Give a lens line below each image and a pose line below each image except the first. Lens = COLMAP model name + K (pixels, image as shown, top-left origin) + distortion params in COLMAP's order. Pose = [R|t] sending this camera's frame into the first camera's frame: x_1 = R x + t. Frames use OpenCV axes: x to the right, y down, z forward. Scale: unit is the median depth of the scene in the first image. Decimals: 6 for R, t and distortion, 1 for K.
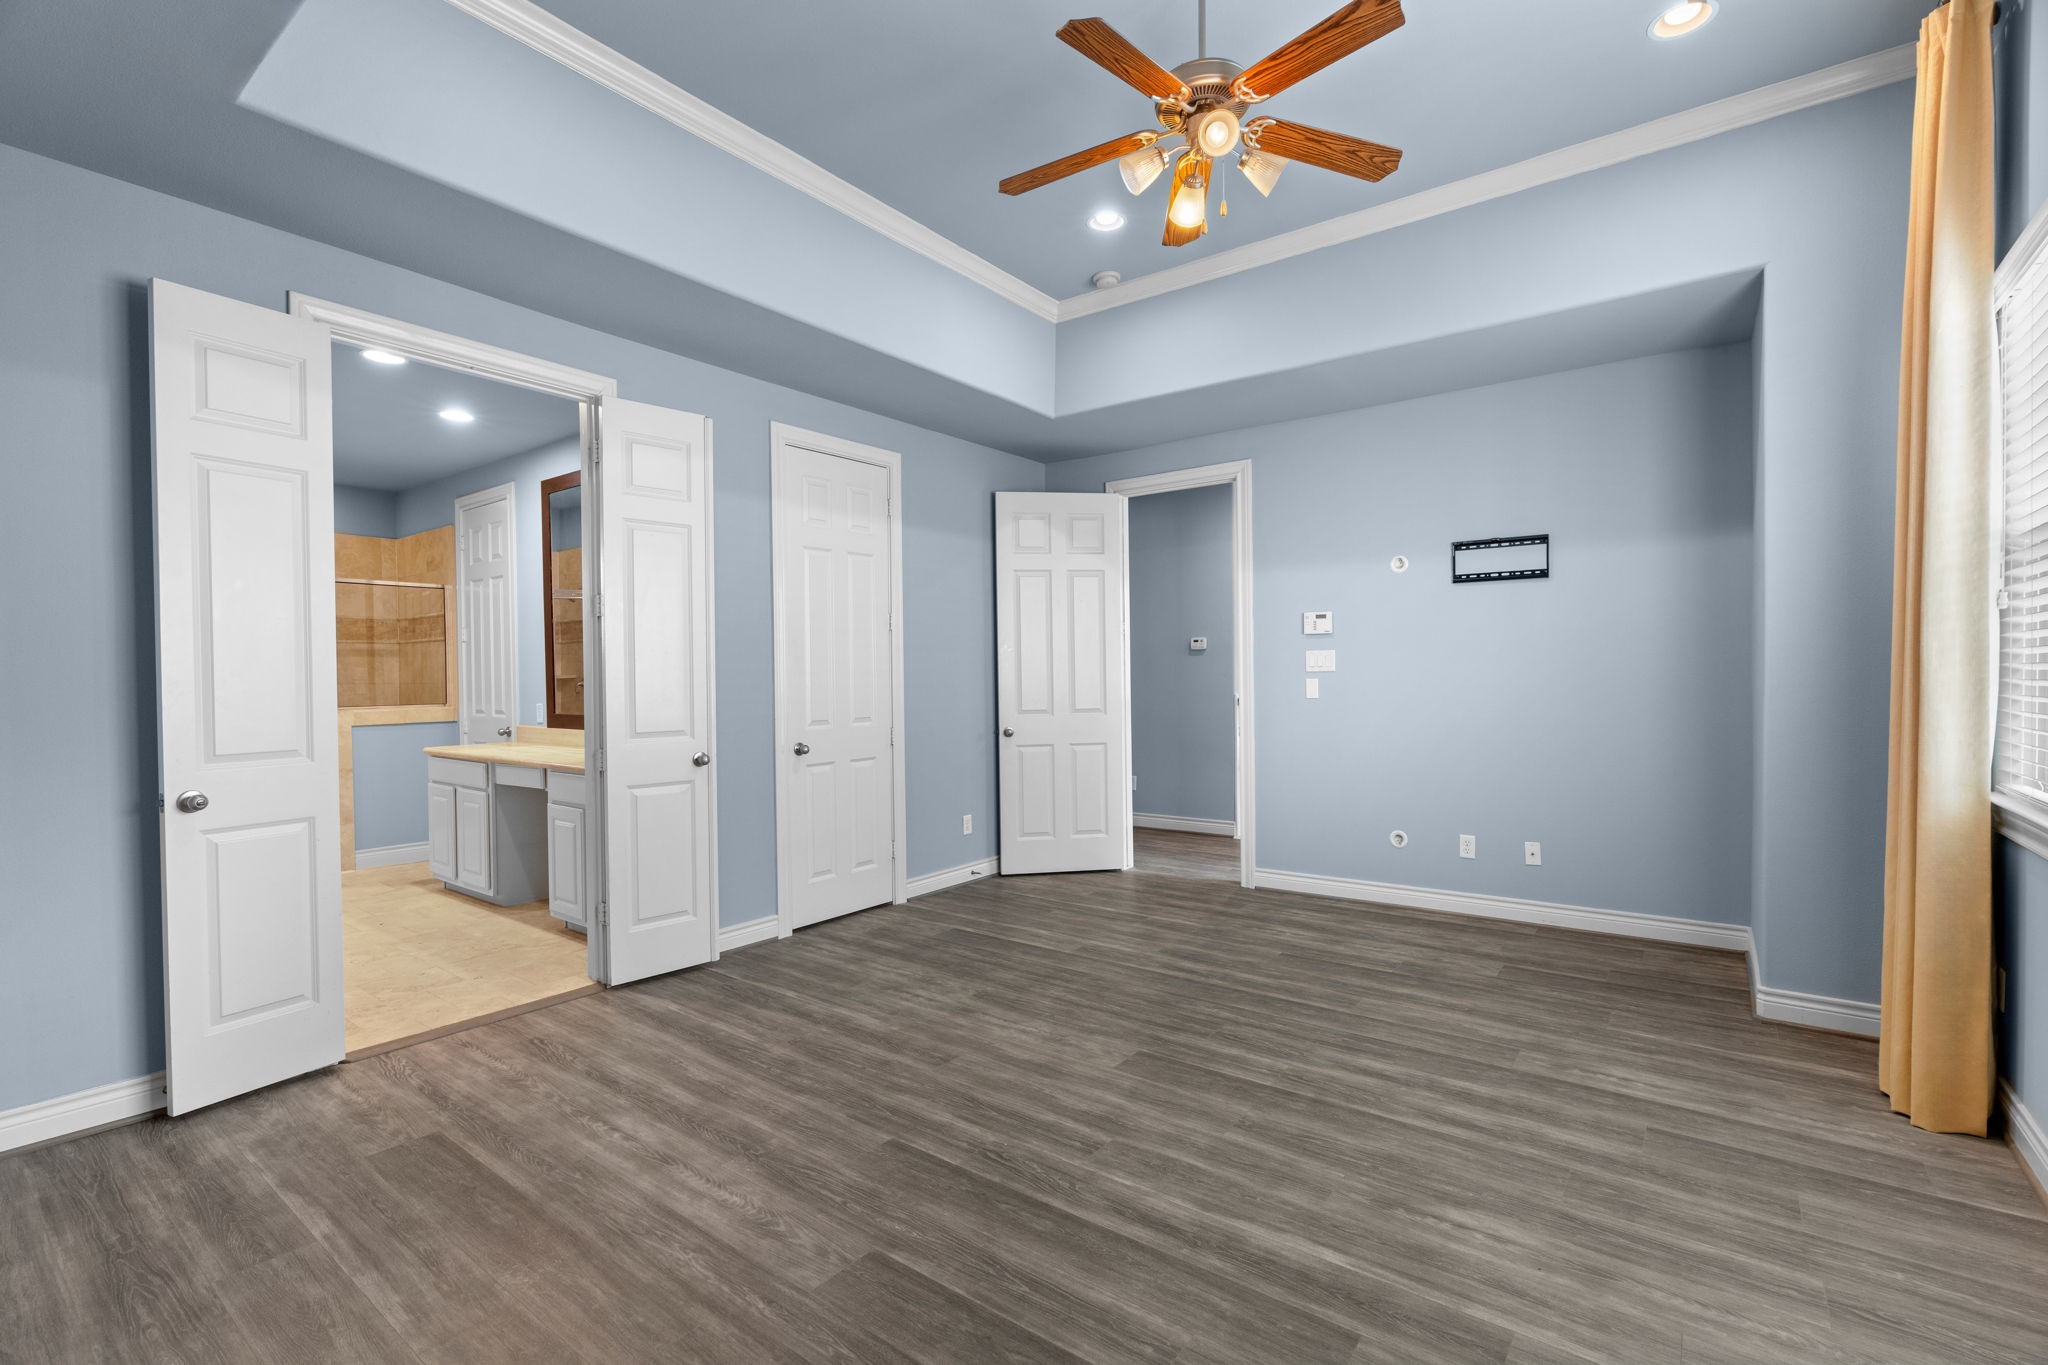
lens RADIAL K [[921.1, 0, 1013.5], [0, 921.1, 694.8], [0, 0, 1]] dist [-0.012864, 0.006338]
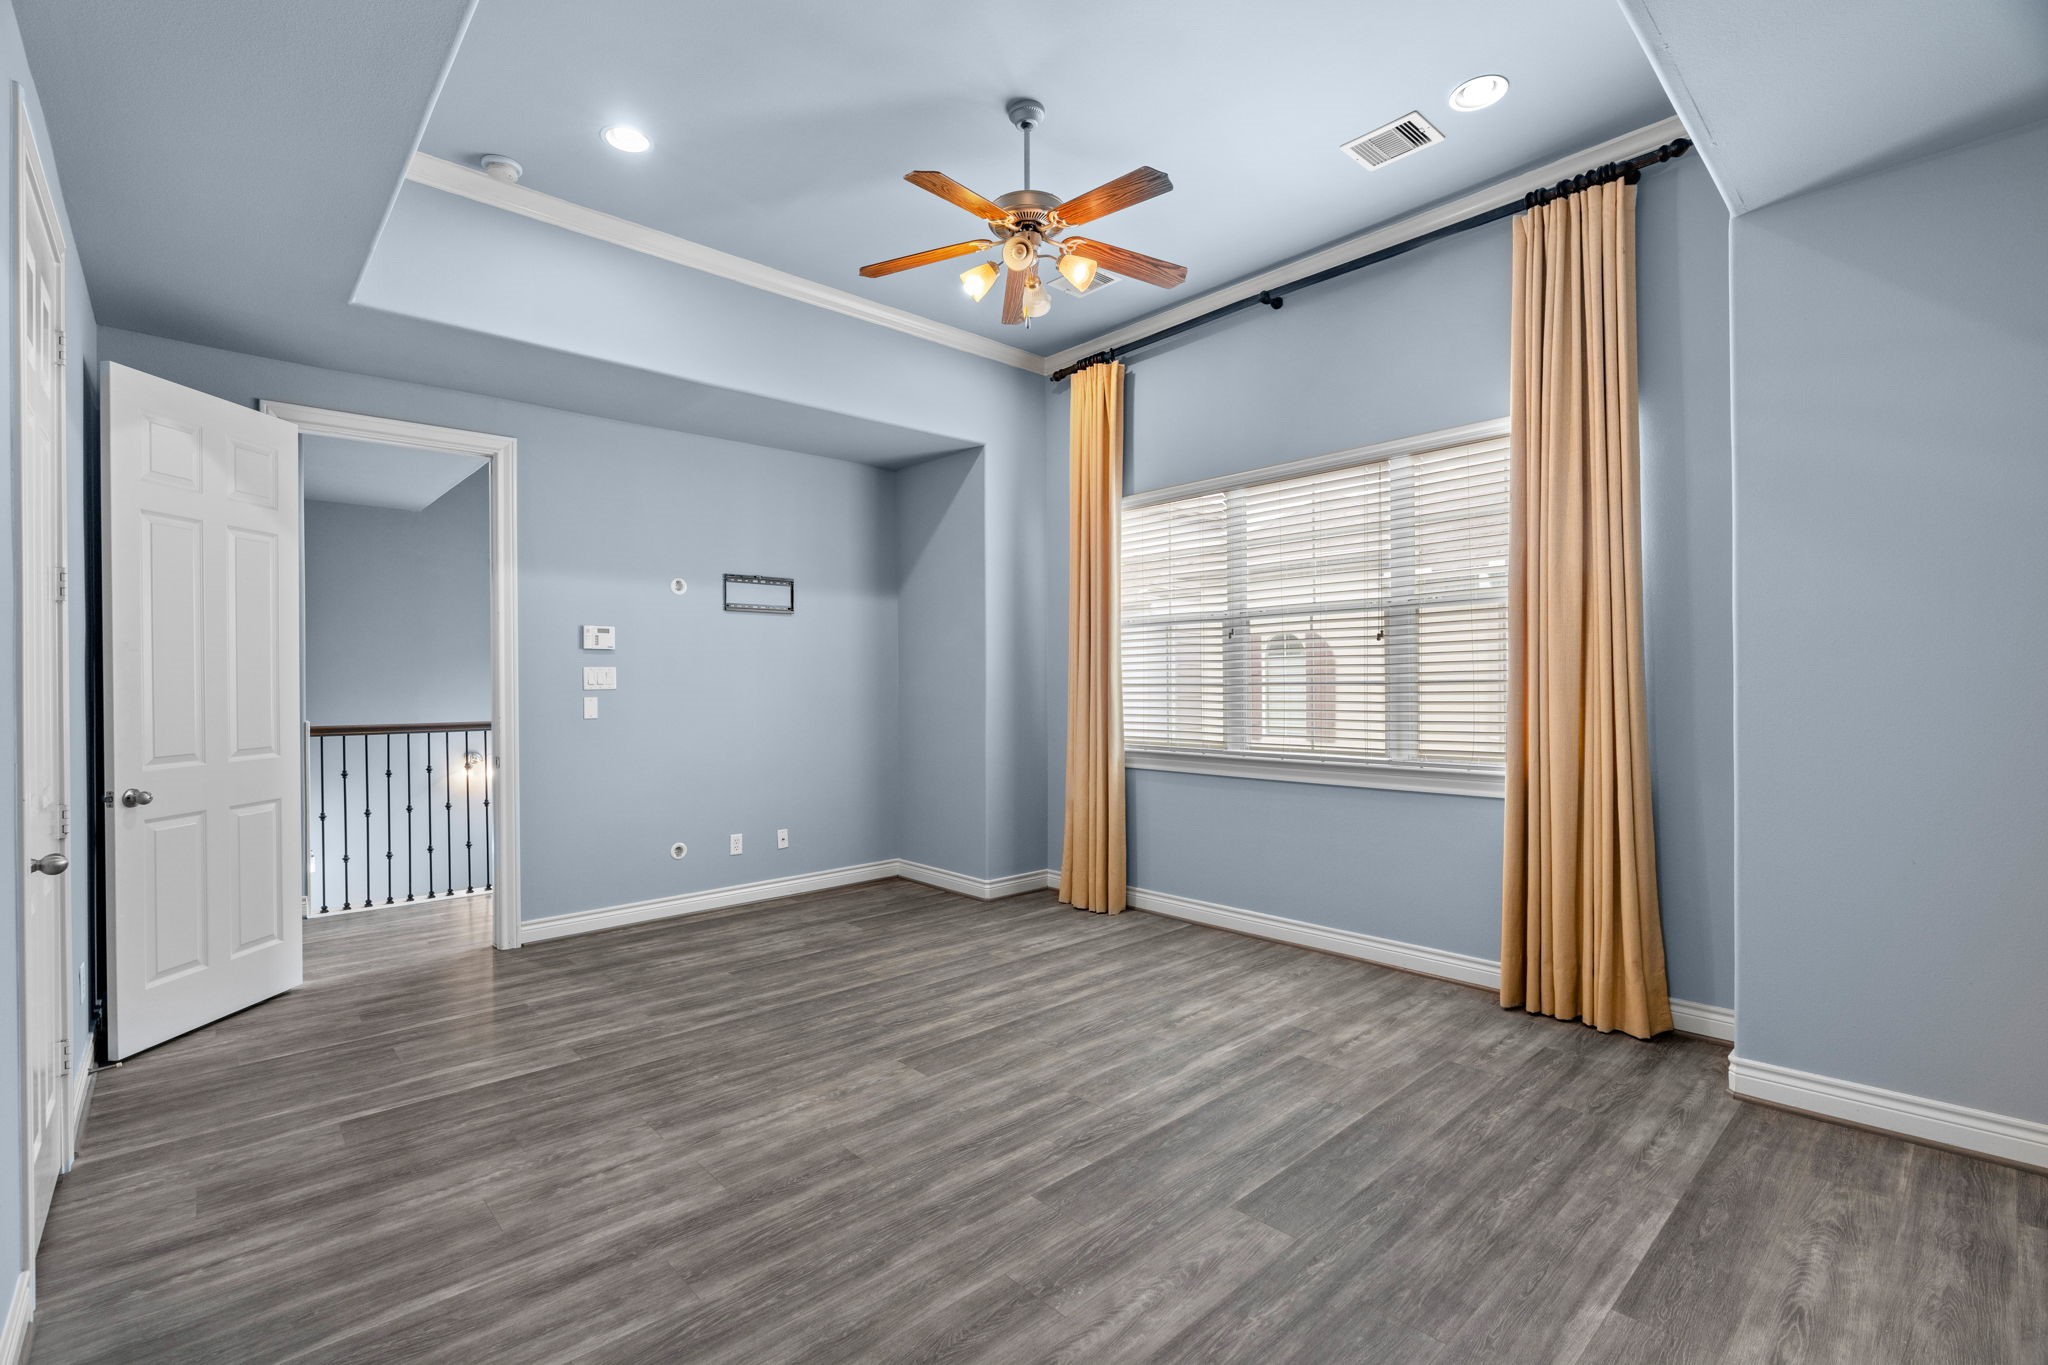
lens RADIAL K [[921.1, 0, 1022.3], [0, 921.1, 693.8], [0, 0, 1]] dist [-0.012864, 0.006338]
pose [[0.167379, -0.002254, 0.985890, -0.672658], [0.027783, 0.999611, -0.002432, -0.008787], [-0.985501, 0.027798, 0.167376, 0.549333]]
